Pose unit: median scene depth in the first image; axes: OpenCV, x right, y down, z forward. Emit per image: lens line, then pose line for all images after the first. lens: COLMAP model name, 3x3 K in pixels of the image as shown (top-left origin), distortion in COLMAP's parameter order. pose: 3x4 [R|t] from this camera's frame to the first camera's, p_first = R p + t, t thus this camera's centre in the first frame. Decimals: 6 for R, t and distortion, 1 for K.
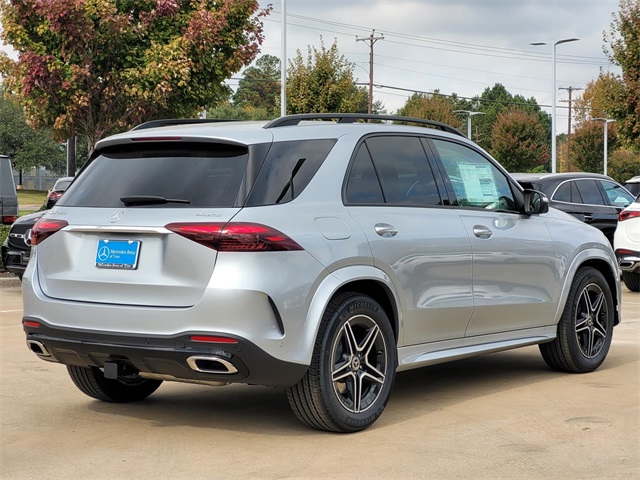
lens RADIAL K [[1605.0, 0, 320.0], [0, 1605.0, 240.0], [0, 0, 1]] dist [-0.344744, 0.158209]
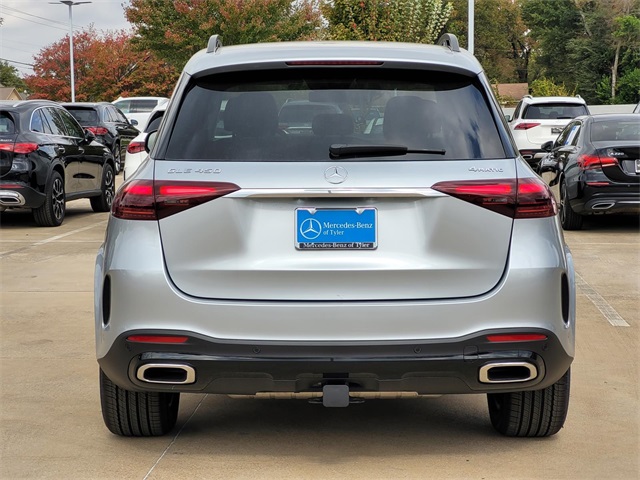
lens RADIAL K [[1605.0, 0, 320.0], [0, 1605.0, 240.0], [0, 0, 1]] dist [-0.344744, 0.158209]
pose [[0.816278, -0.058034, 0.574736, -0.536514], [0.030441, 0.997880, 0.057527, -0.026777], [-0.576856, -0.029462, 0.816314, 0.433725]]
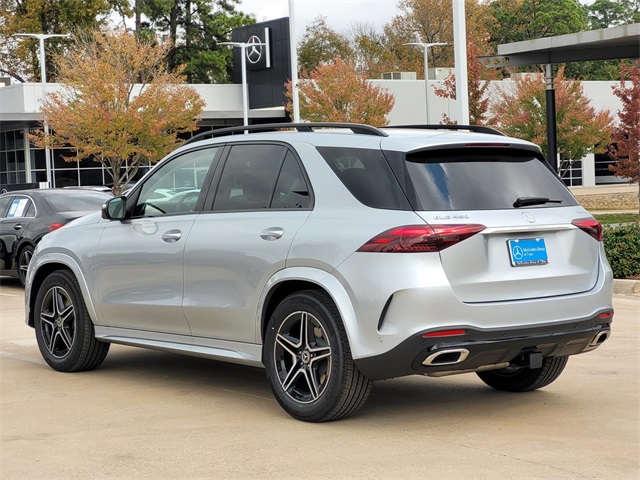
lens RADIAL K [[1605.0, 0, 320.0], [0, 1605.0, 240.0], [0, 0, 1]] dist [-0.344744, 0.158209]
pose [[0.245725, -0.047136, 0.968193, -1.201402], [0.059130, 0.997686, 0.033564, -0.043465], [-0.967534, 0.049002, 0.247944, 0.871486]]
